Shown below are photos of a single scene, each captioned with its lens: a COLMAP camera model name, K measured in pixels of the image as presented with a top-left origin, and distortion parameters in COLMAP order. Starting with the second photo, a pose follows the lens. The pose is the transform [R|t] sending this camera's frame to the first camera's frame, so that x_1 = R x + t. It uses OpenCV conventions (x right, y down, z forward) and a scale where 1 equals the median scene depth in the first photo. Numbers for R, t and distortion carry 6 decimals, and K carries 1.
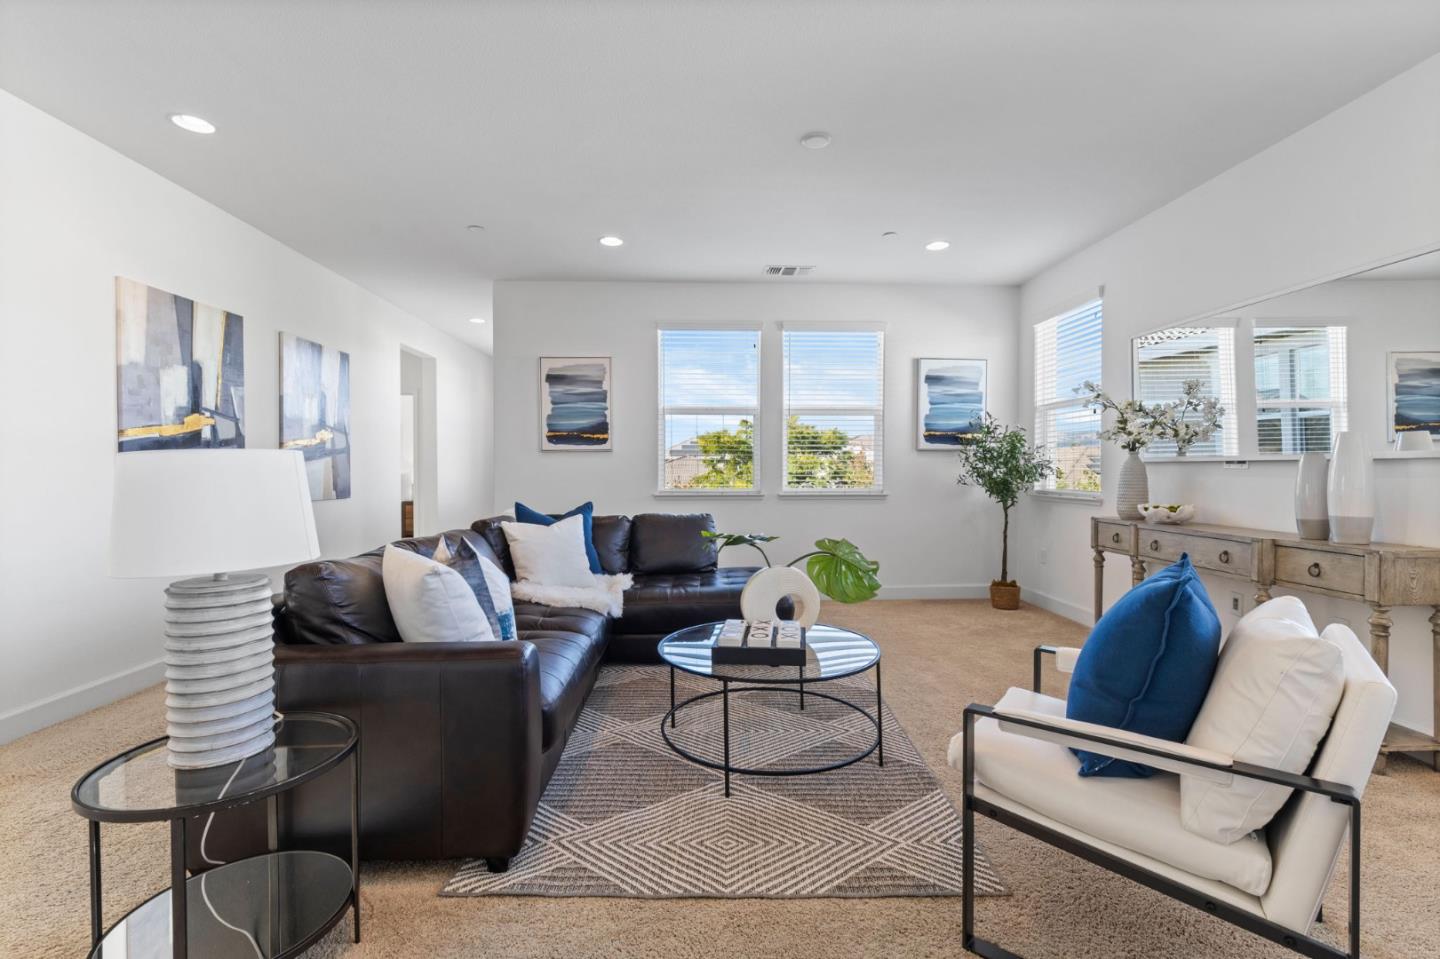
lens RADIAL K [[626.3, 0, 720.0], [0, 626.3, 479.5], [0, 0, 1]] dist [0.000554, -0.000037]
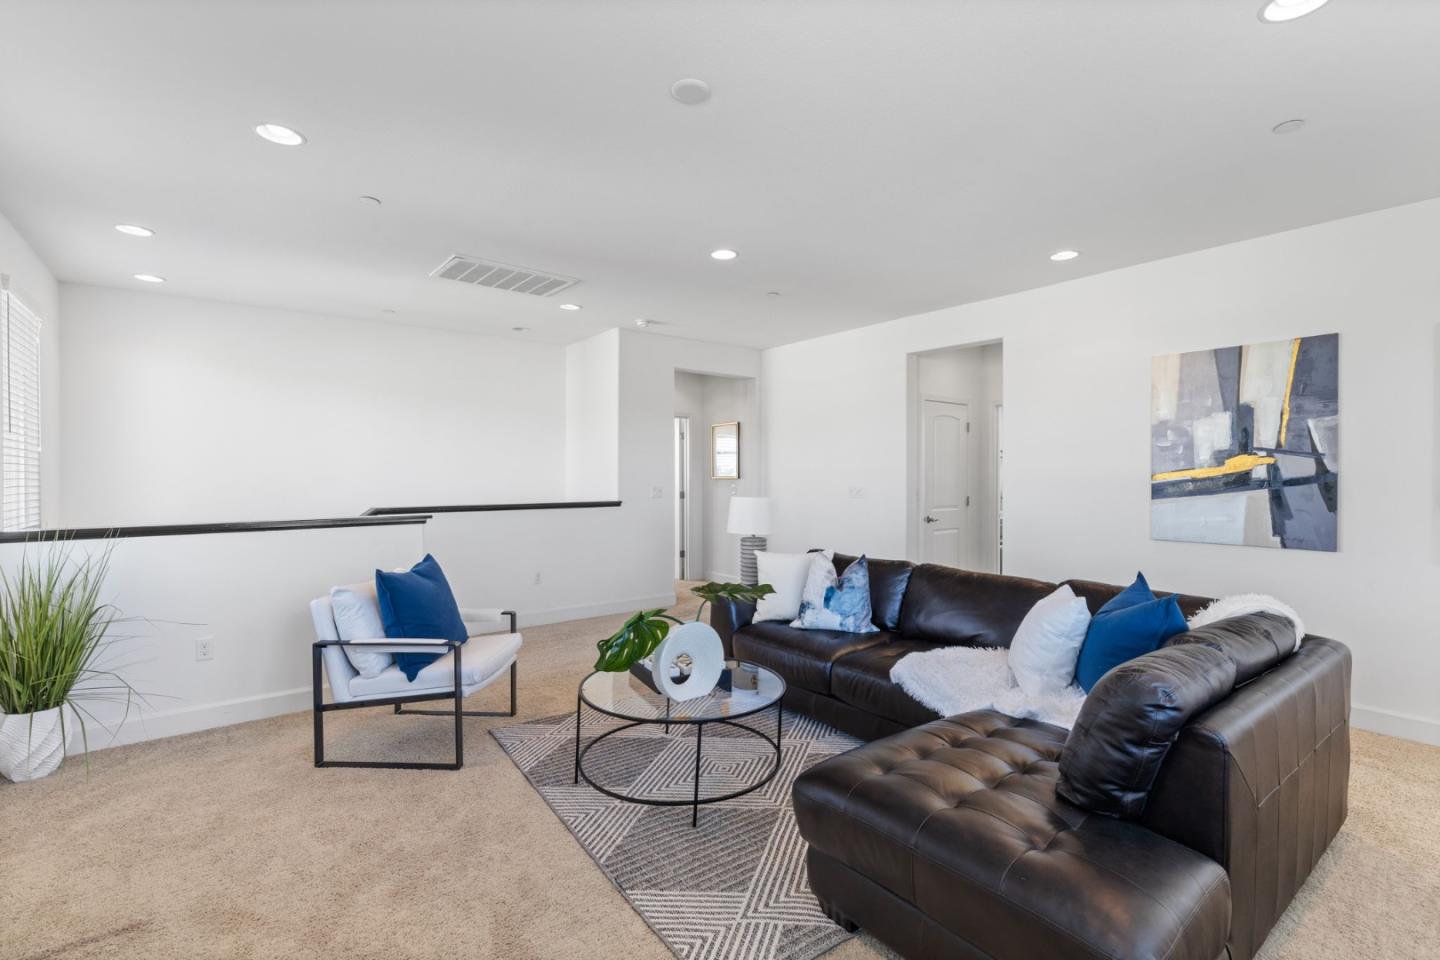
lens RADIAL K [[626.3, 0, 720.0], [0, 626.3, 480.0], [0, 0, 1]] dist [0.000554, -0.000037]
pose [[-0.836786, 0.007554, -0.547477, 0.443054], [-0.011318, 0.999453, 0.031090, -0.084343], [0.547412, 0.032212, -0.836243, 1.372996]]
